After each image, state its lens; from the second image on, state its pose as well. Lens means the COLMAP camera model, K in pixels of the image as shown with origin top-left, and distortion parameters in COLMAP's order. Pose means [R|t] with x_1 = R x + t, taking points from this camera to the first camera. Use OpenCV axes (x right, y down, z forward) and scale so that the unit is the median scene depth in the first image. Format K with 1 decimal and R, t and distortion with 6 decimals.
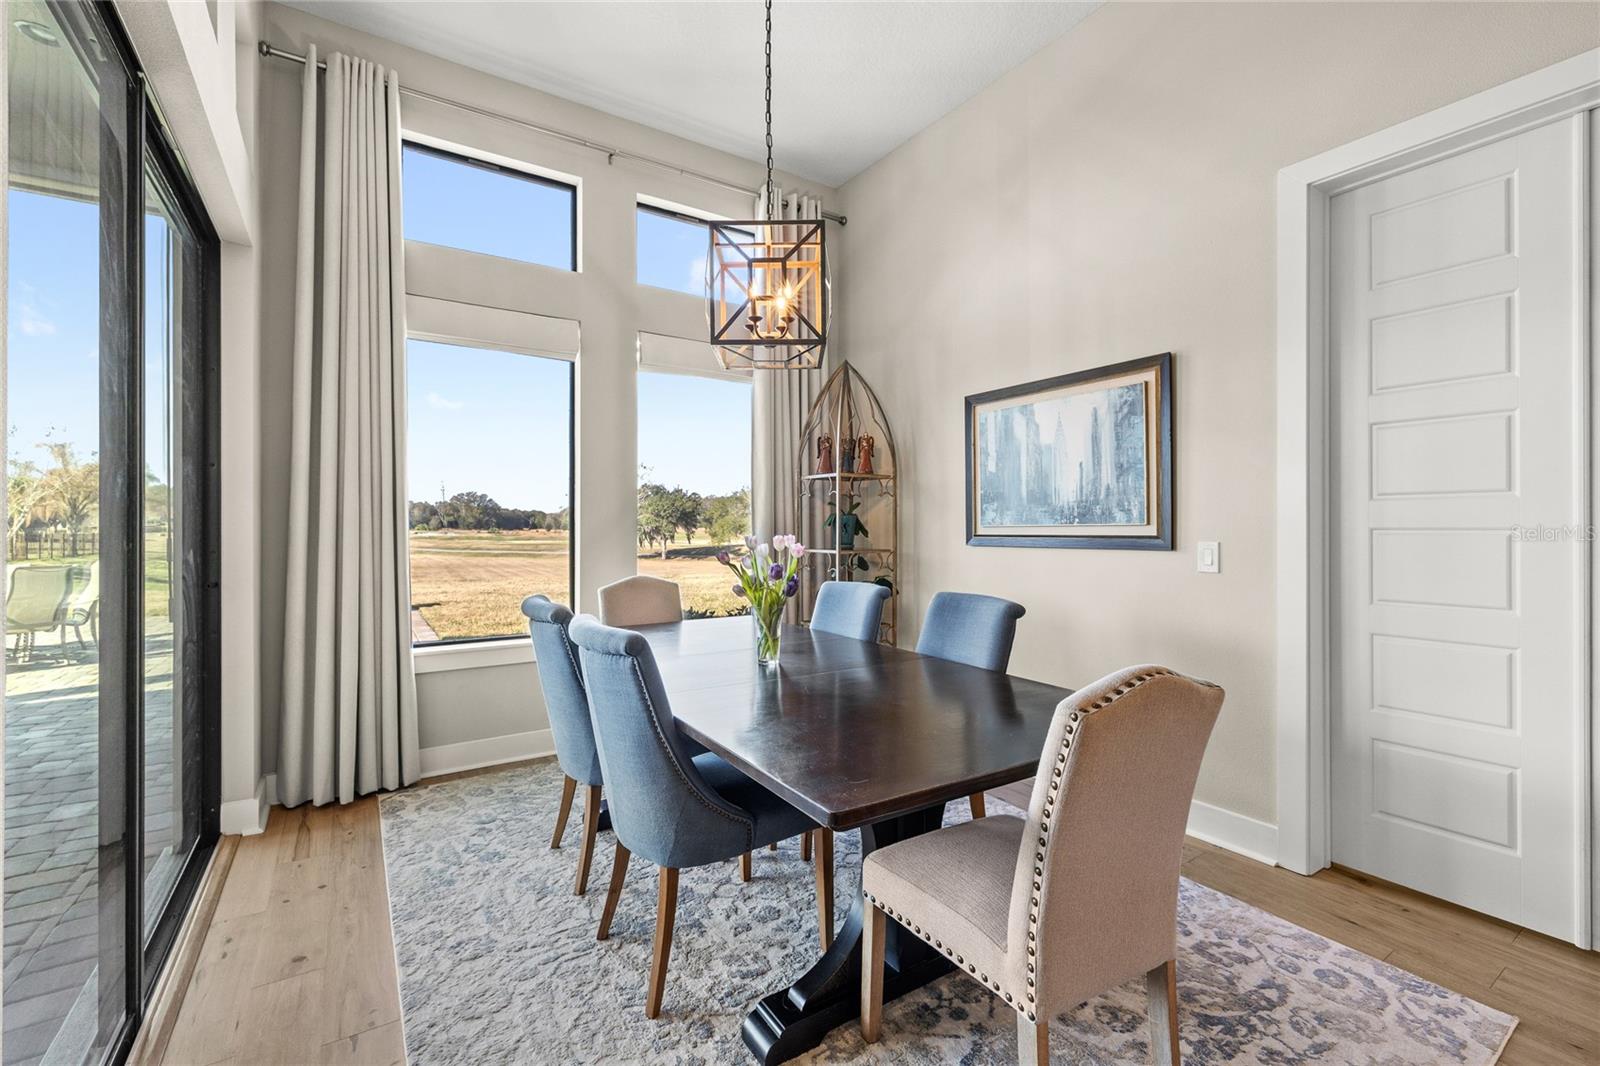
lens RADIAL K [[675.1, 0, 812.7], [0, 675.1, 526.9], [0, 0, 1]] dist [-0.003386, -0.000250]
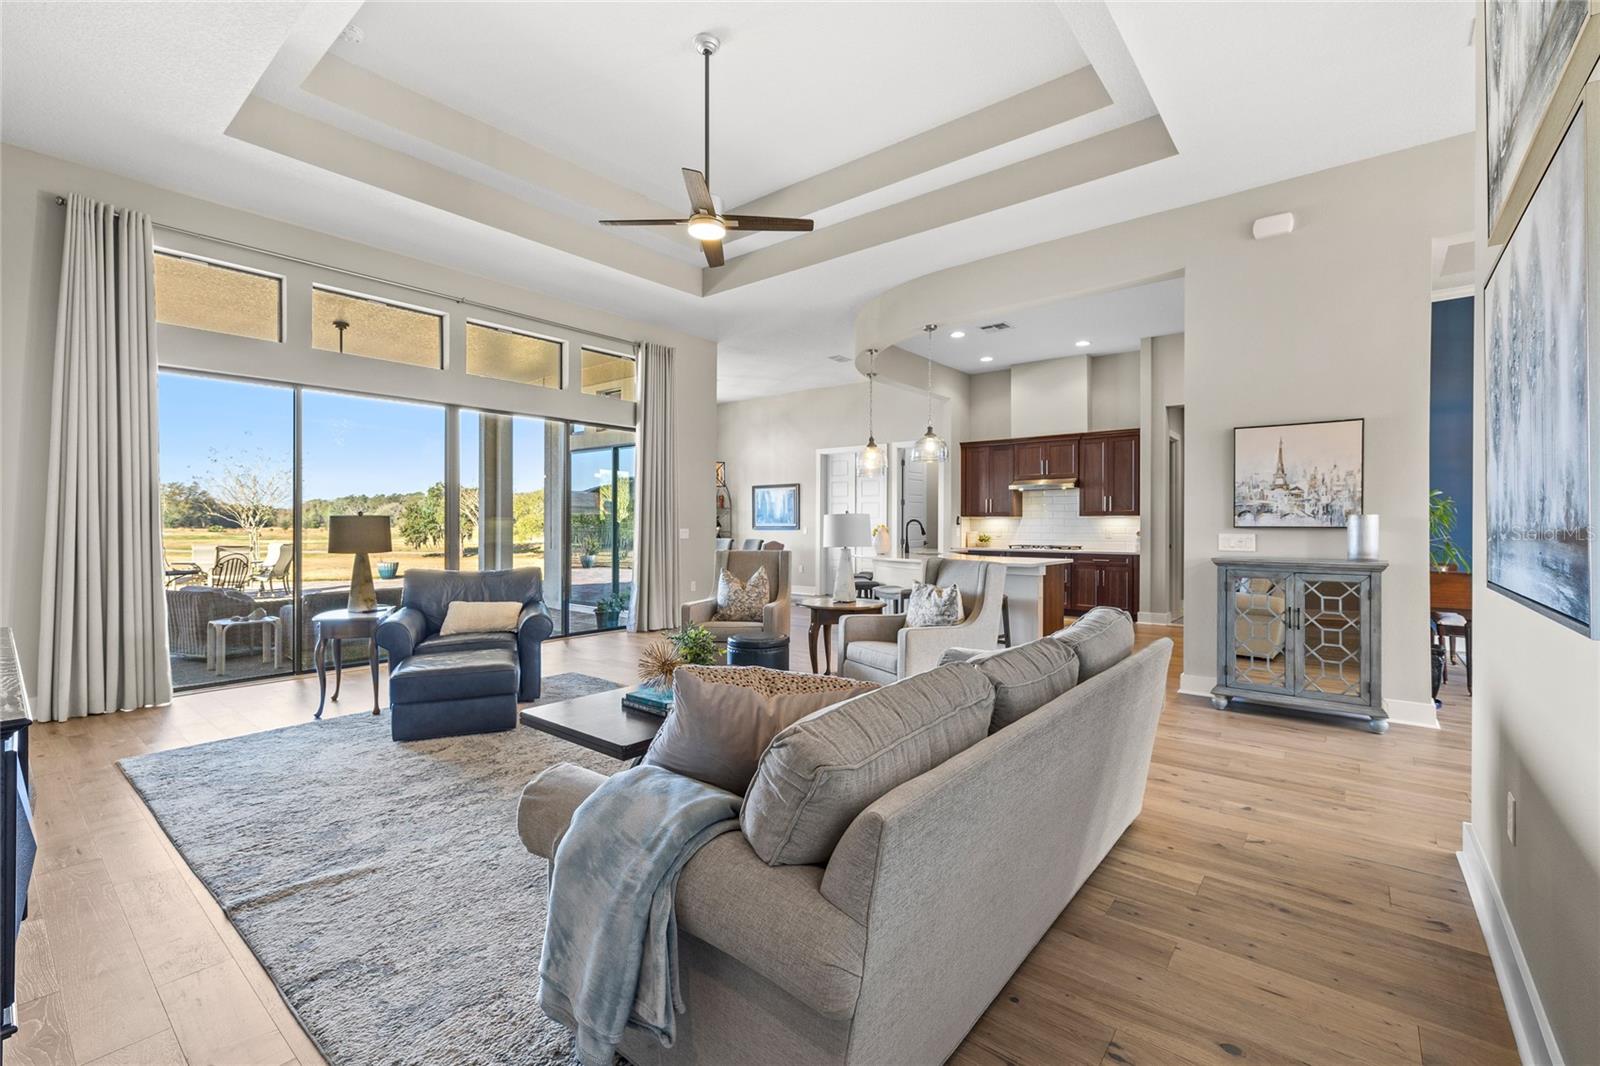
lens RADIAL K [[696.4, 0, 804.6], [0, 696.4, 521.2], [0, 0, 1]] dist [0.006699, 0.000191]
pose [[0.957800, 0.003998, 0.287407, -0.510959], [-0.002073, 0.999973, -0.007003, 0.009227], [-0.287428, 0.006111, 0.957783, -2.353306]]
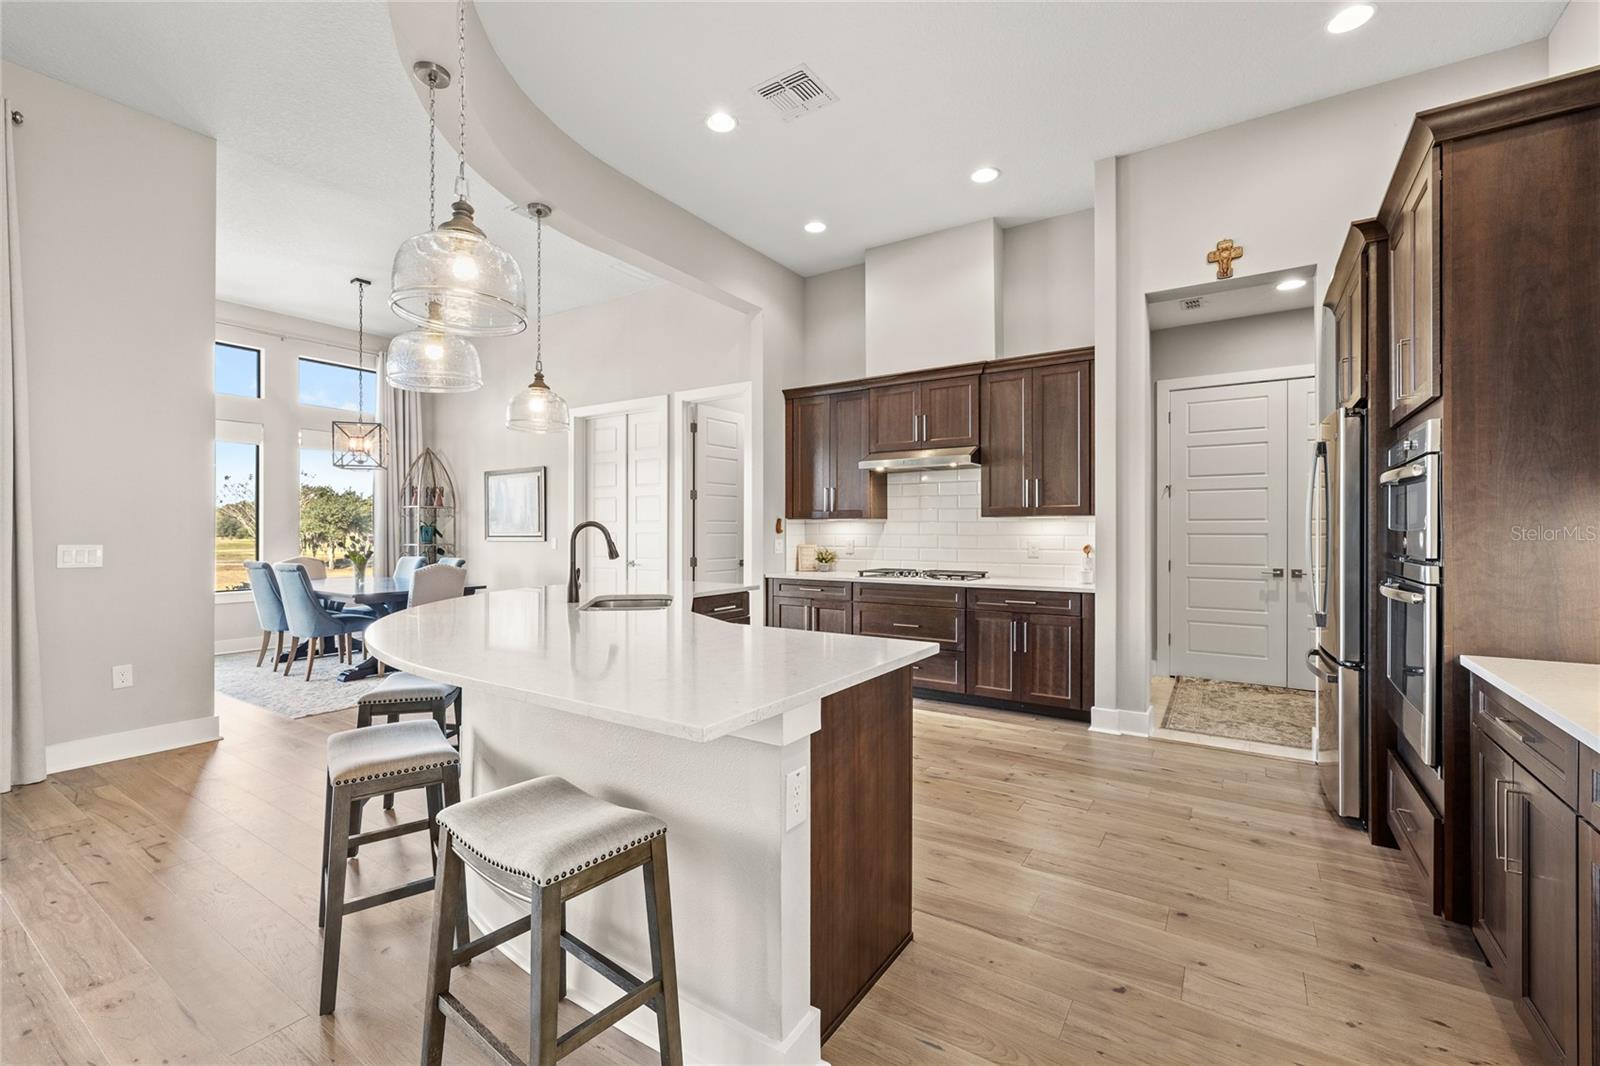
lens RADIAL K [[675.1, 0, 812.7], [0, 675.1, 526.9], [0, 0, 1]] dist [-0.003386, -0.000250]
pose [[0.920679, 0.000877, 0.390319, 0.334270], [0.002010, 0.999974, -0.006988, -0.000305], [-0.390315, 0.007218, 0.920653, -1.325373]]
